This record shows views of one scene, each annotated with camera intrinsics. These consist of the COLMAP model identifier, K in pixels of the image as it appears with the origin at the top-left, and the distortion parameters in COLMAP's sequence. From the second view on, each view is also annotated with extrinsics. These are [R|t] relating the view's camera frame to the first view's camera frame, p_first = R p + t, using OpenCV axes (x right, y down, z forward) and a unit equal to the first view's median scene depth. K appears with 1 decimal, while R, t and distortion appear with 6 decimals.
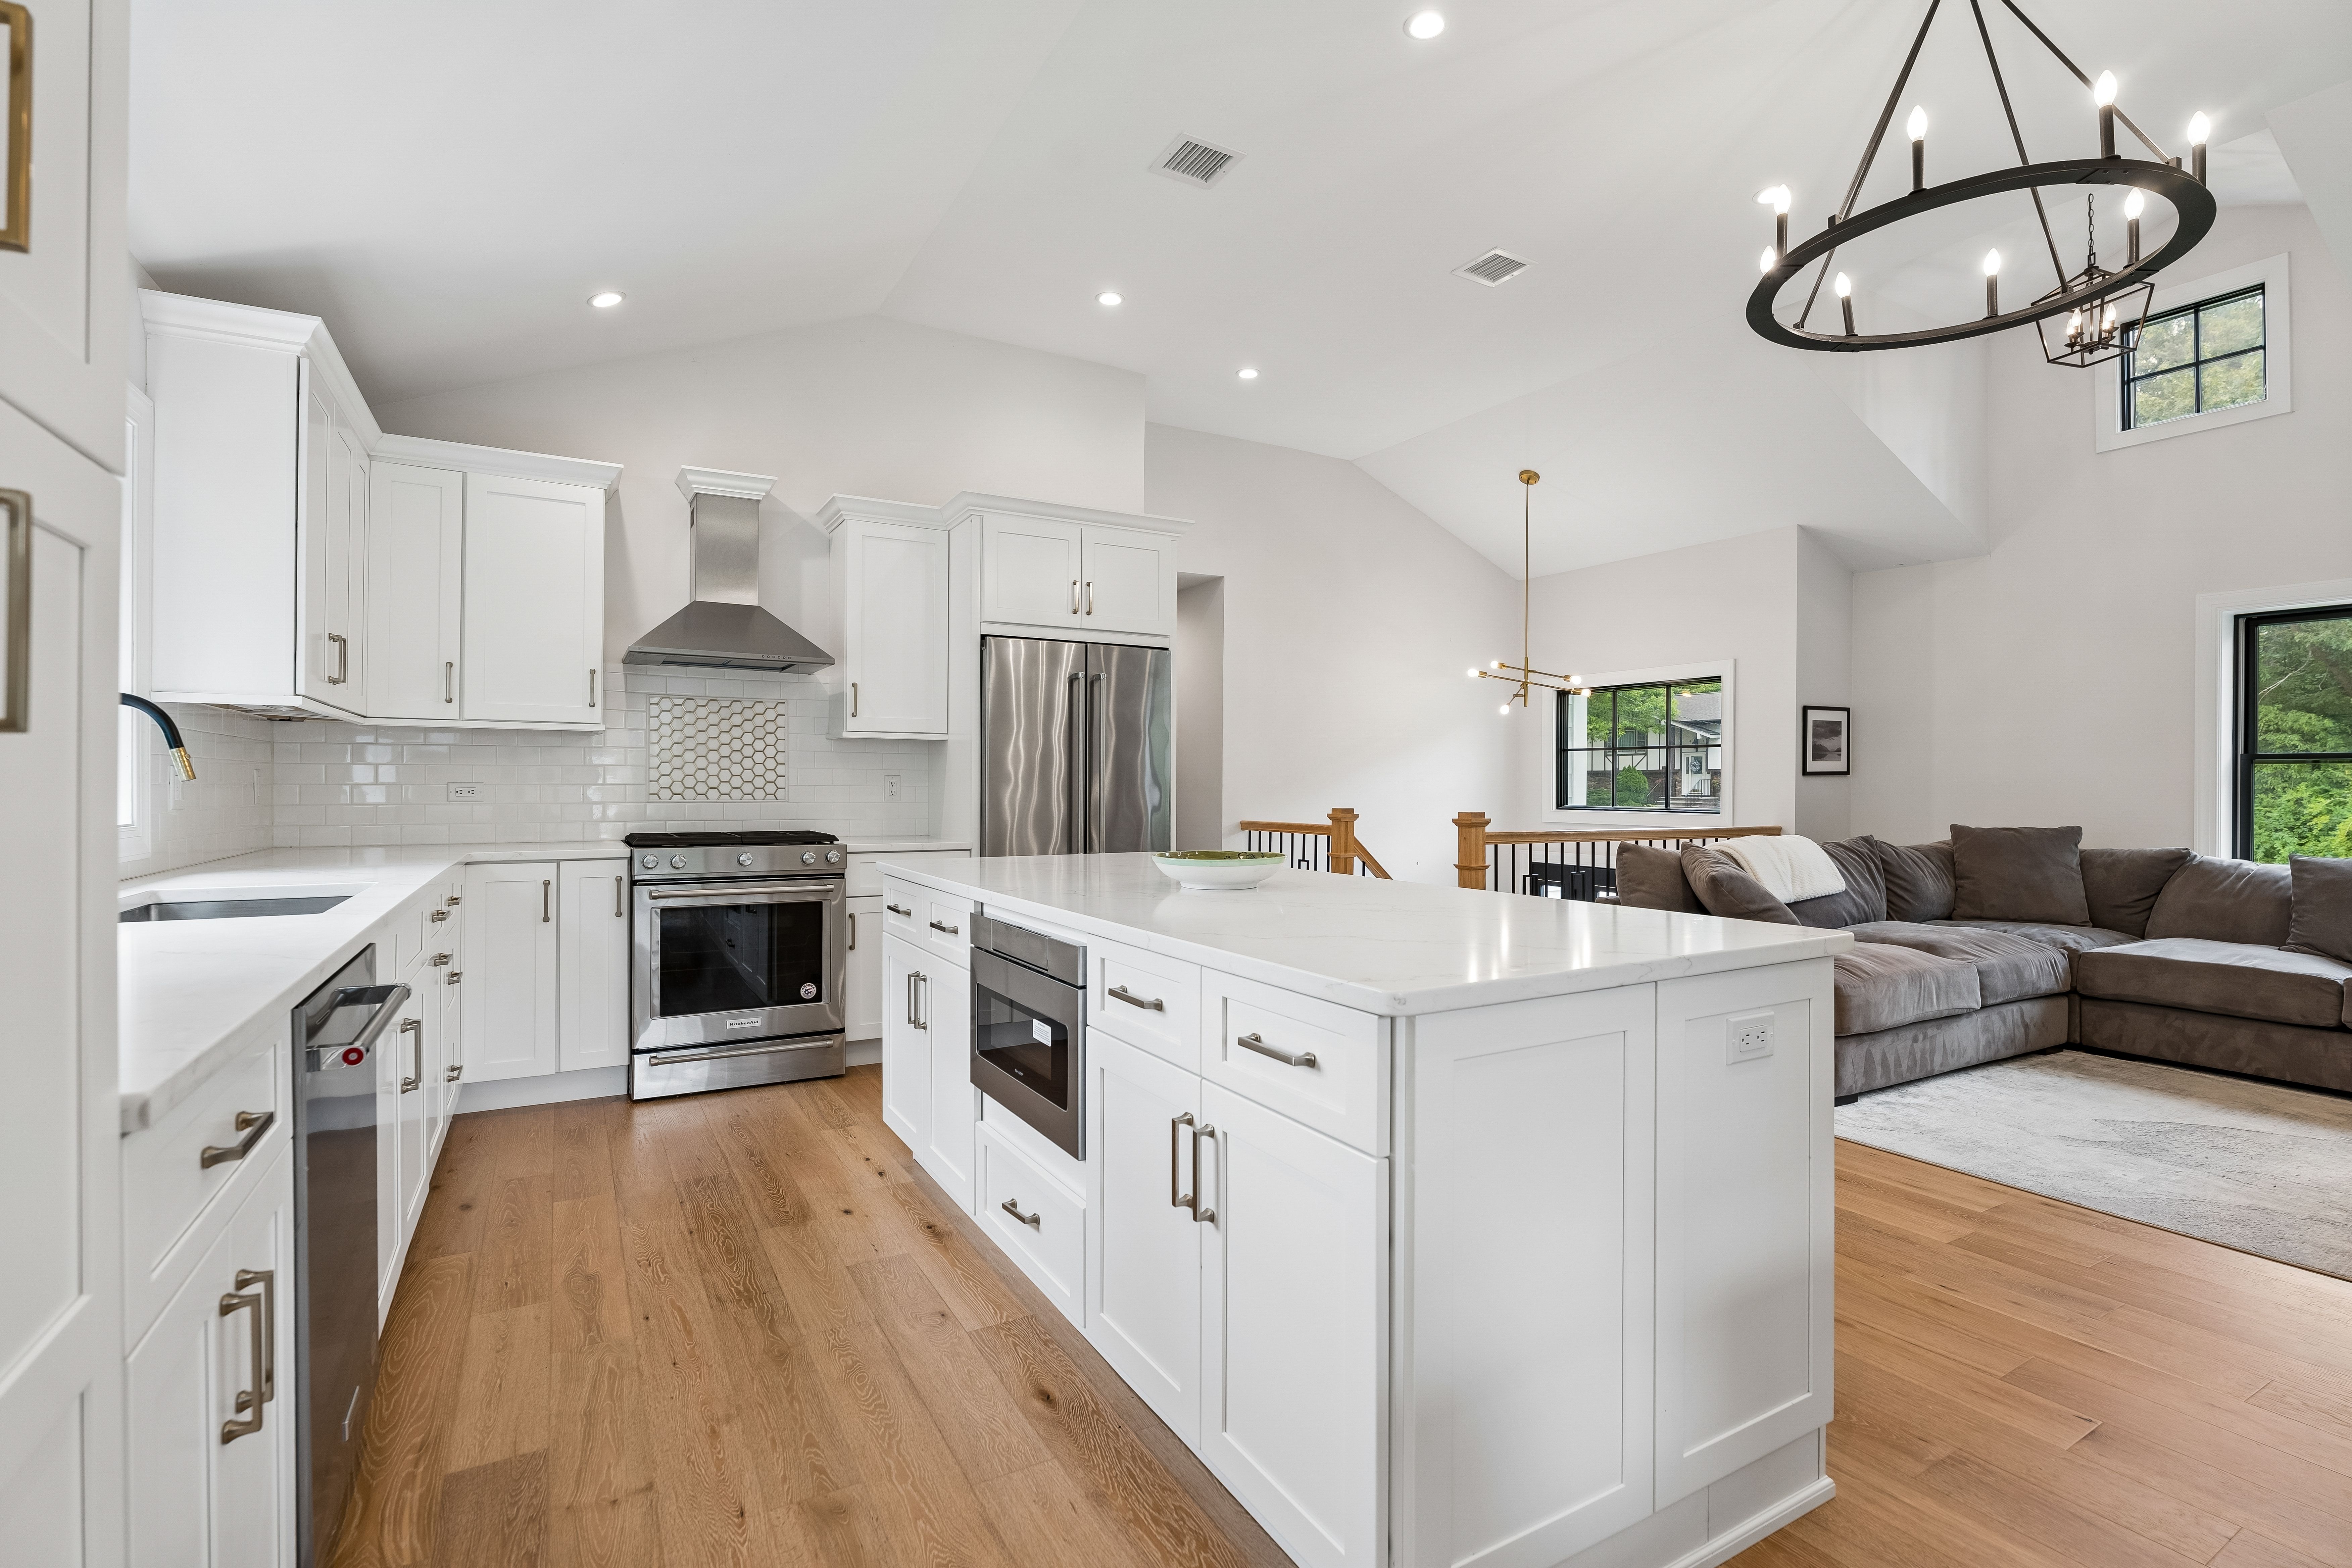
lens RADIAL K [[1087.1, 0, 1176.0], [0, 1087.1, 784.0], [0, 0, 1]] dist [-0.020710, 0.000197]
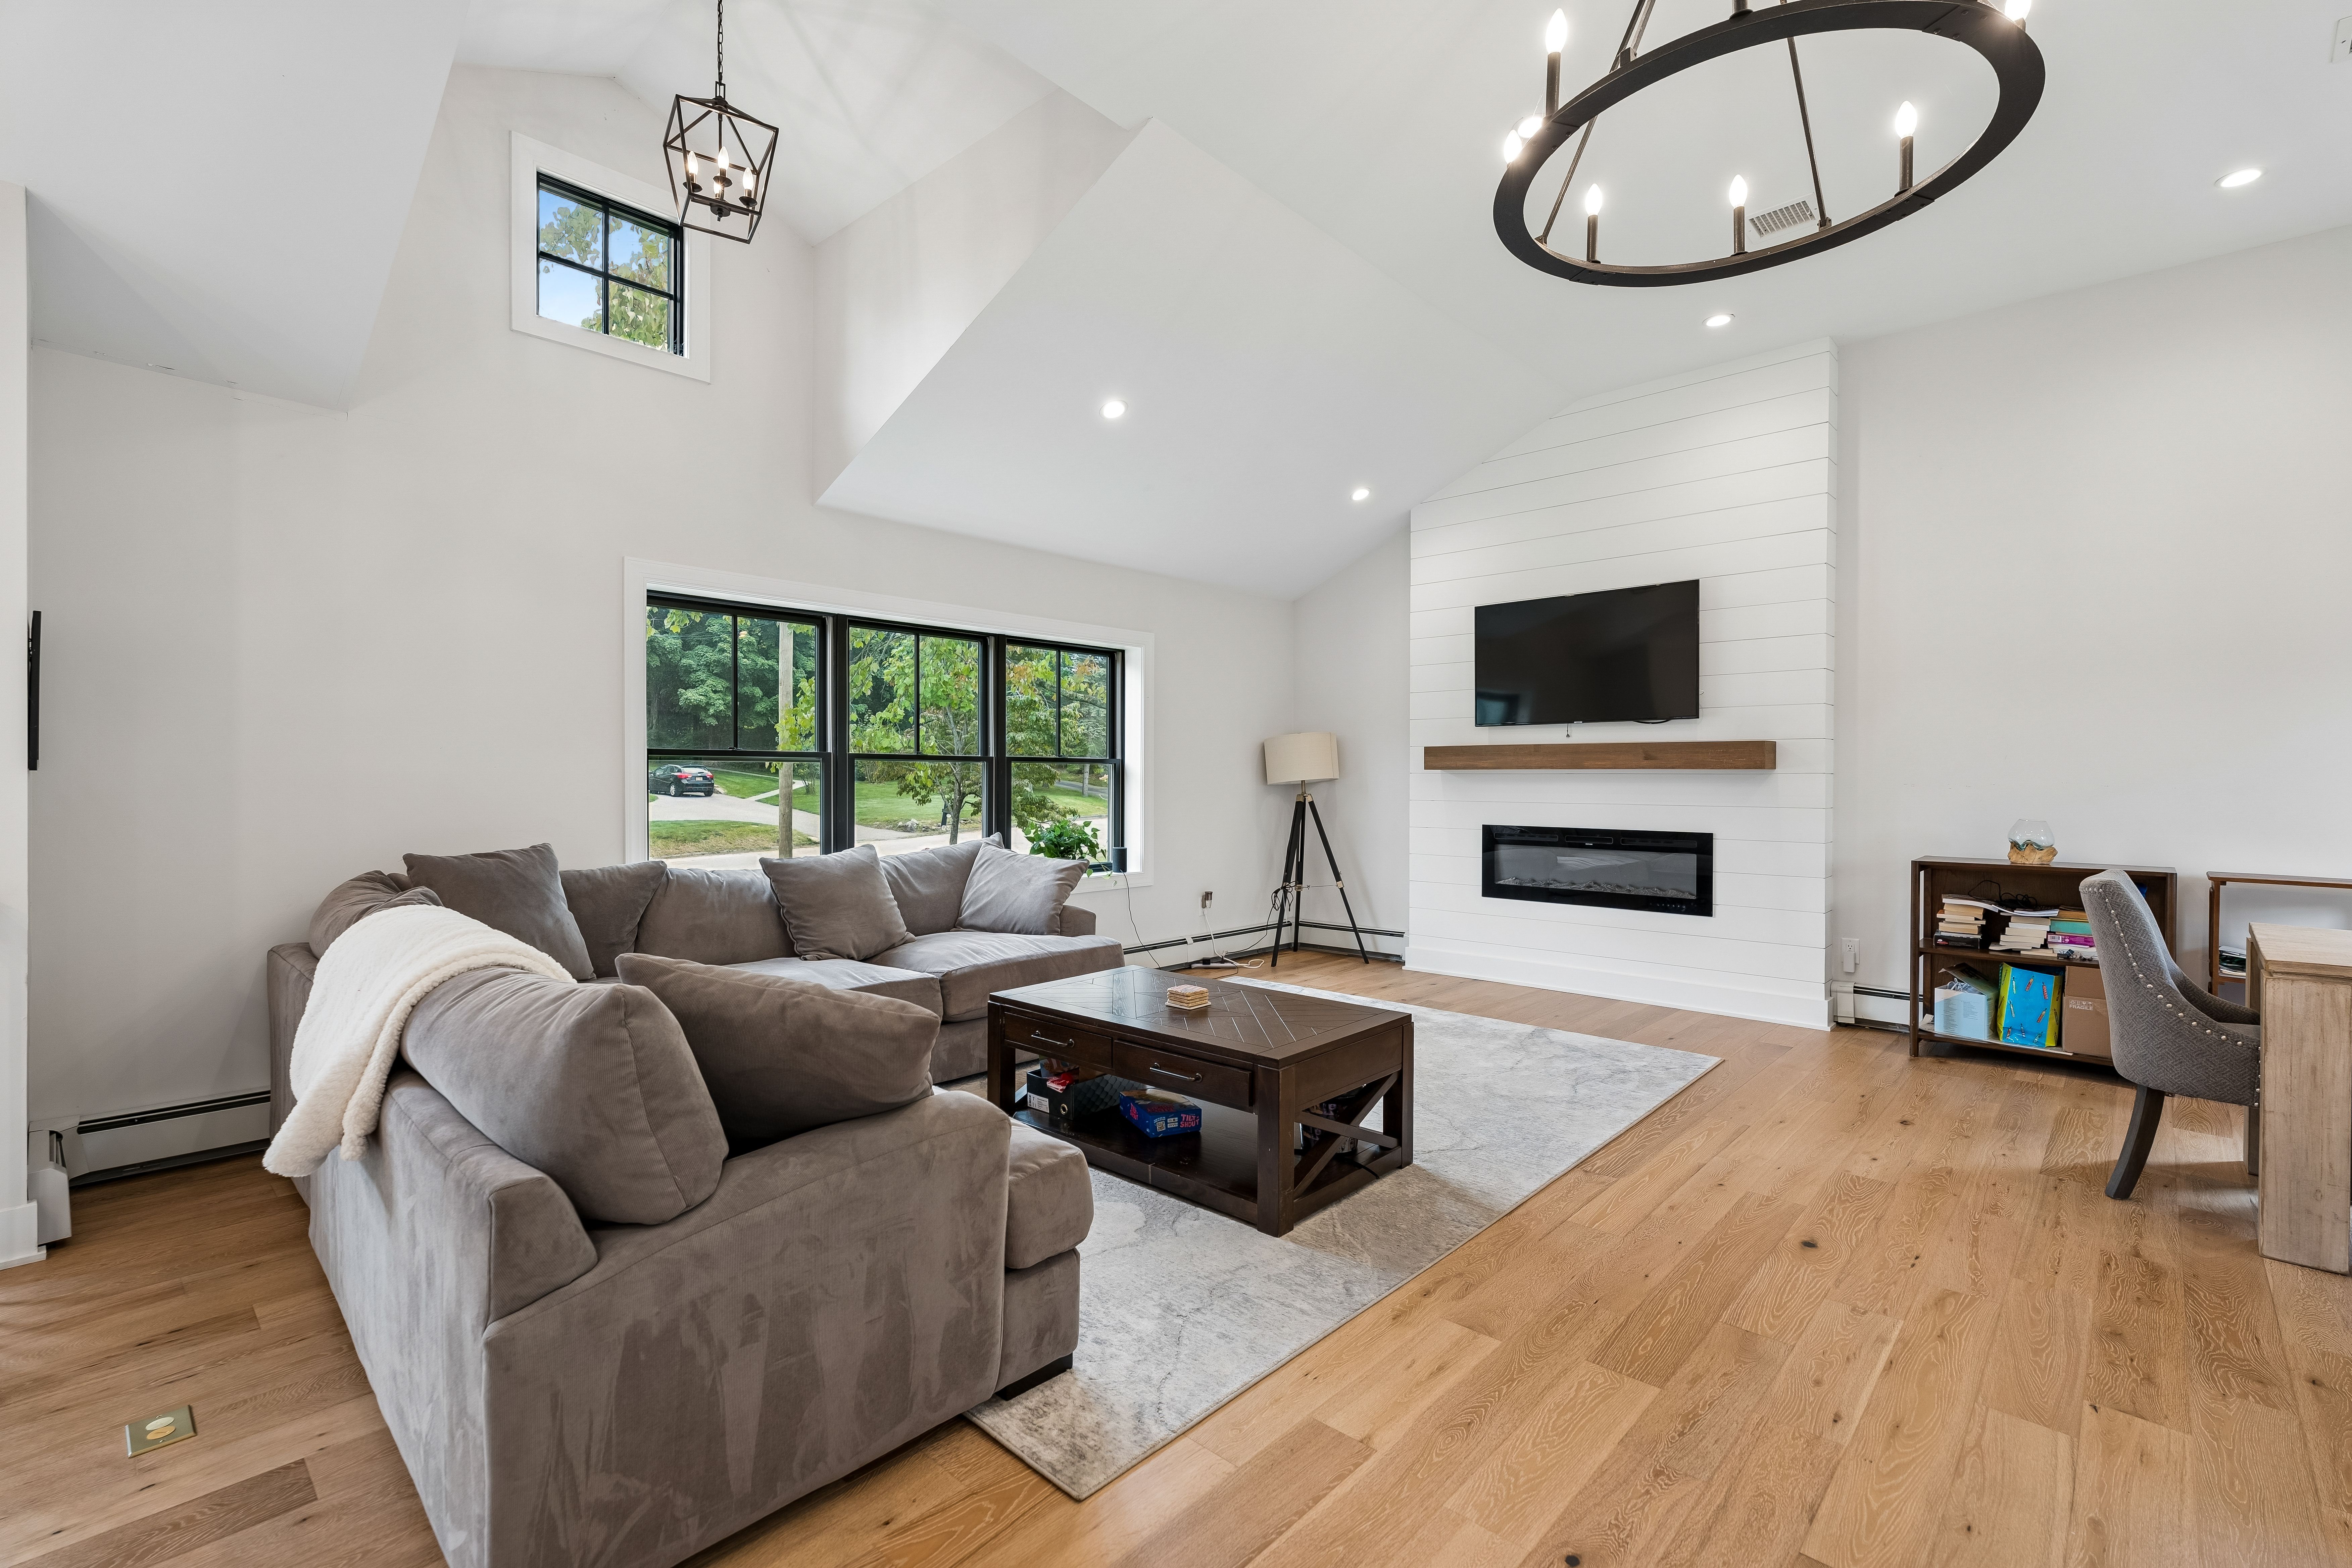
lens RADIAL K [[1047.2, 0, 1176.0], [0, 1047.2, 784.0], [0, 0, 1]] dist [0.000325, 0.000401]
pose [[-0.299130, -0.014984, 0.954095, 0.049696], [-0.008303, 0.999880, 0.013100, -0.012521], [-0.954176, -0.004003, -0.299218, 0.827102]]
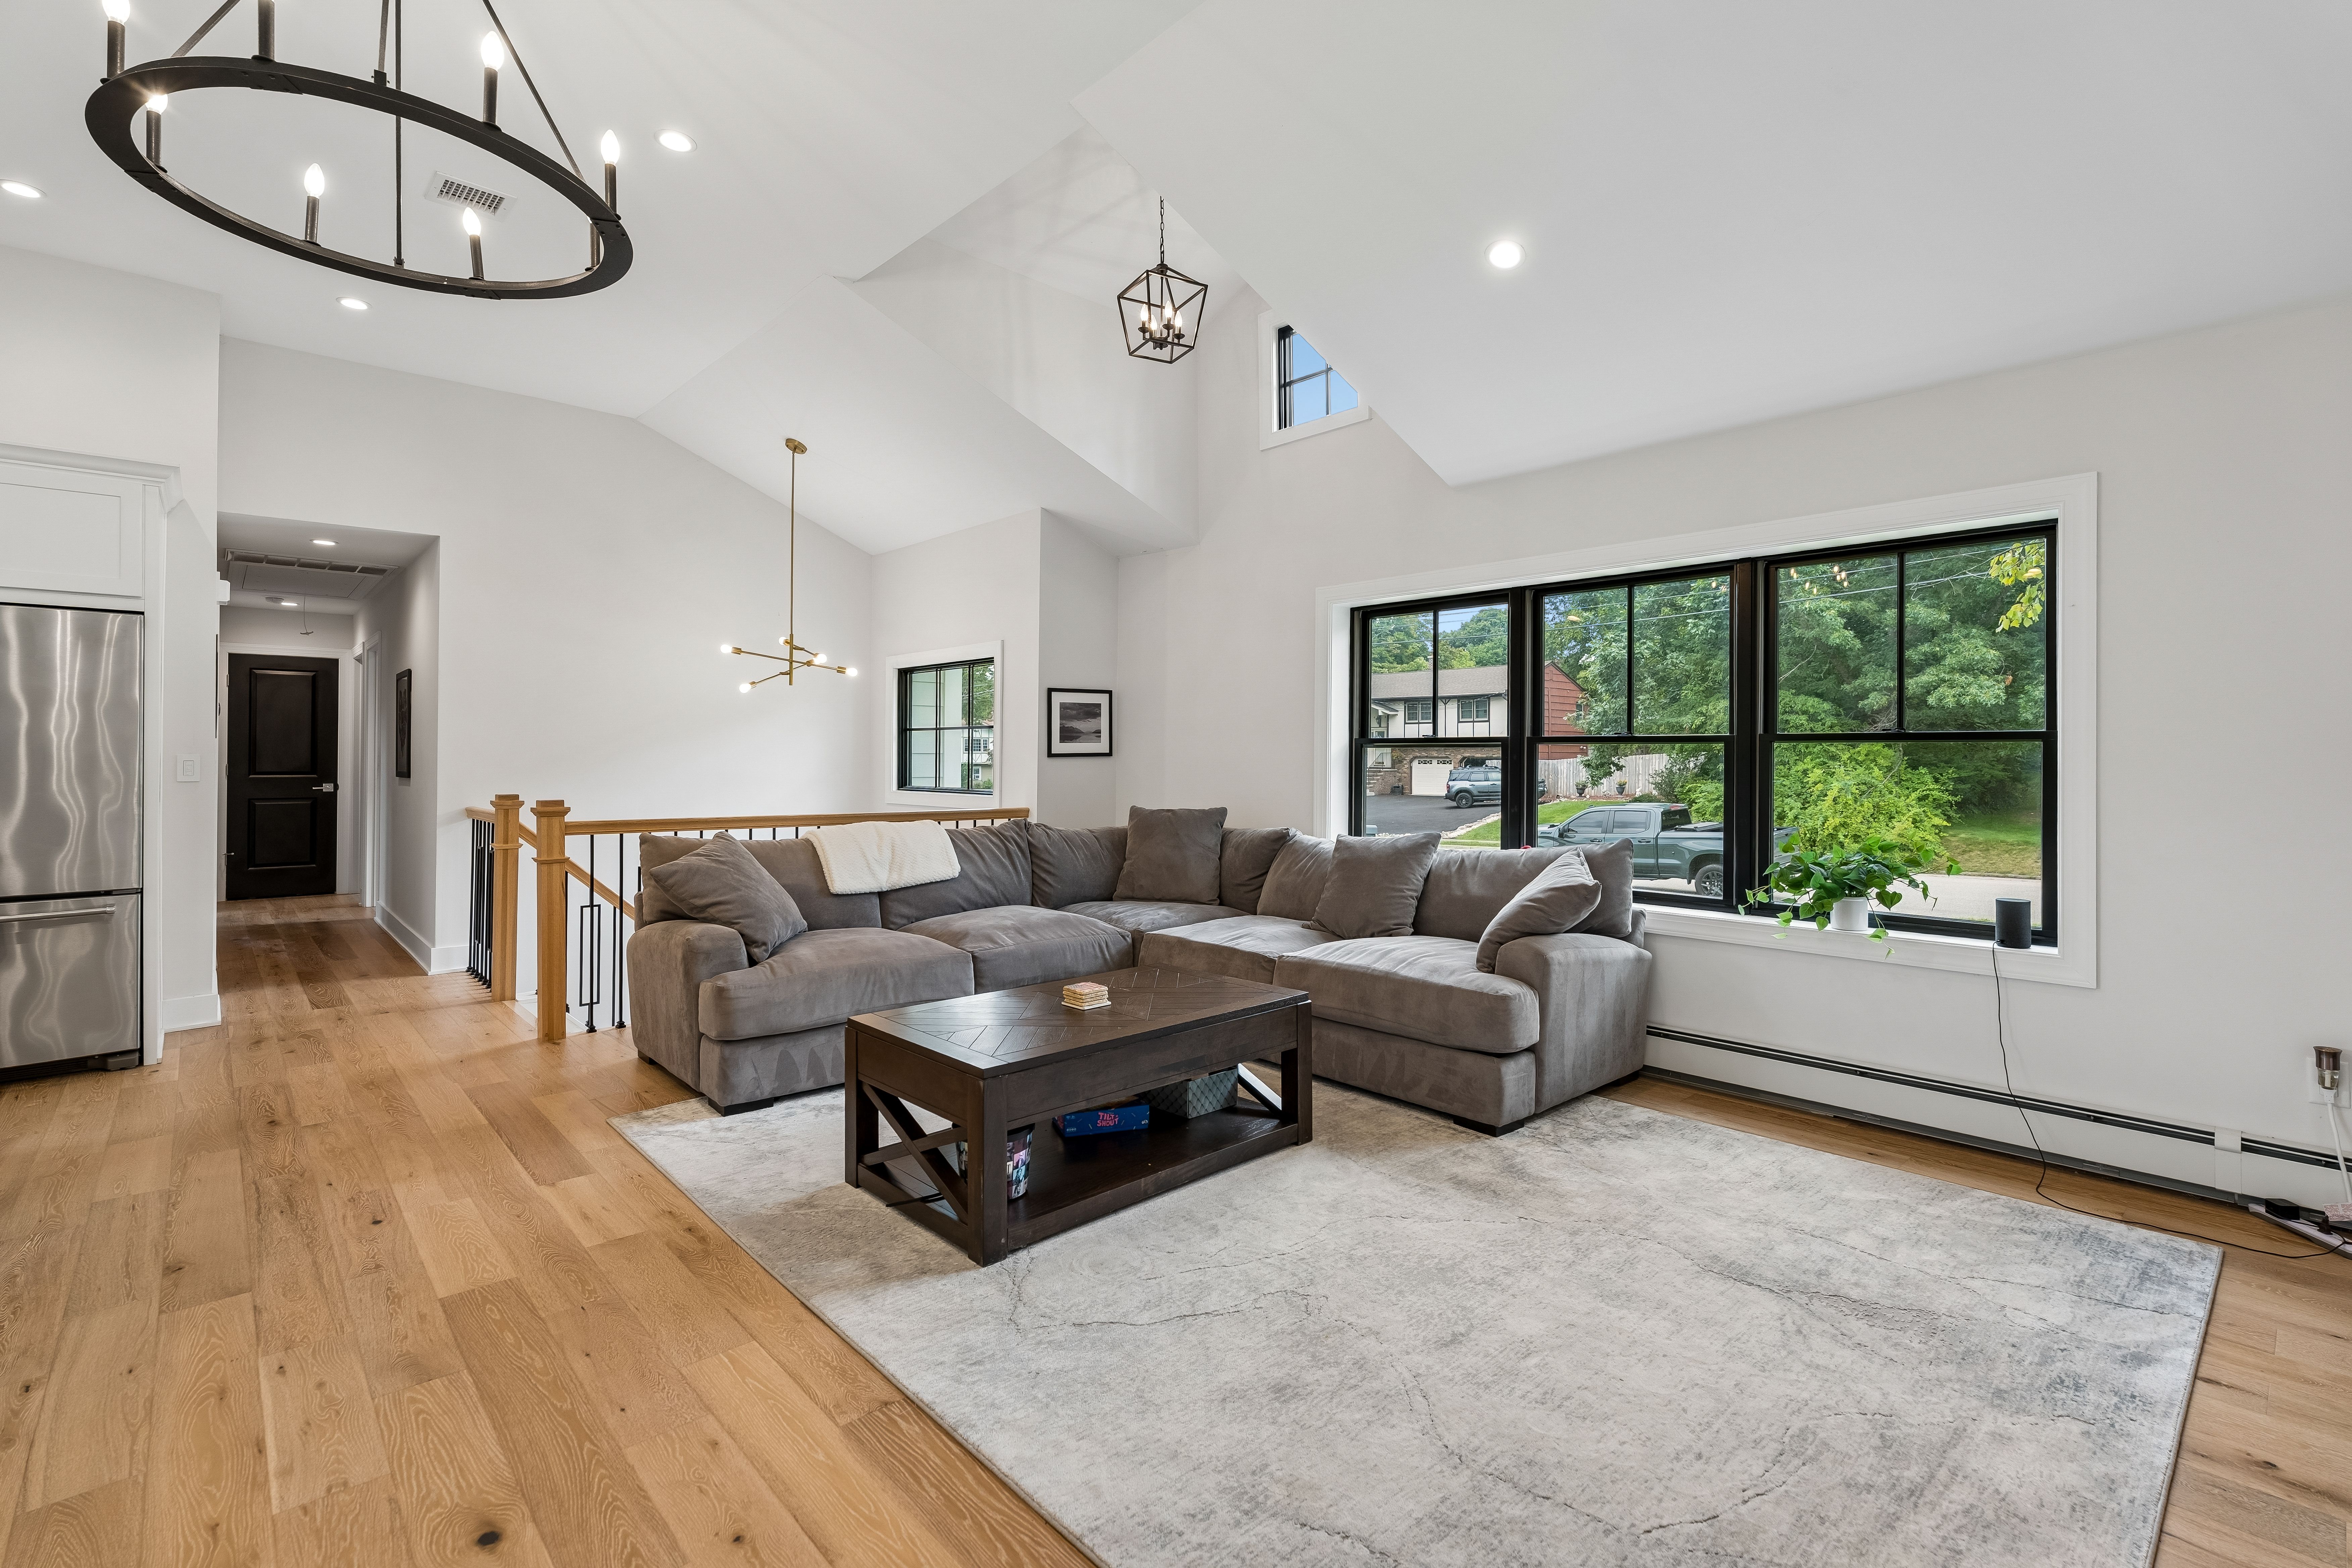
lens RADIAL K [[1065.4, 0, 1181.7], [0, 1065.4, 756.7], [0, 0, 1]] dist [-0.002368, -0.000234]
pose [[0.975035, -0.000867, 0.222049, 0.589130], [0.000663, 0.999999, 0.000993, -0.011256], [-0.222050, -0.000821, 0.975035, 0.002438]]
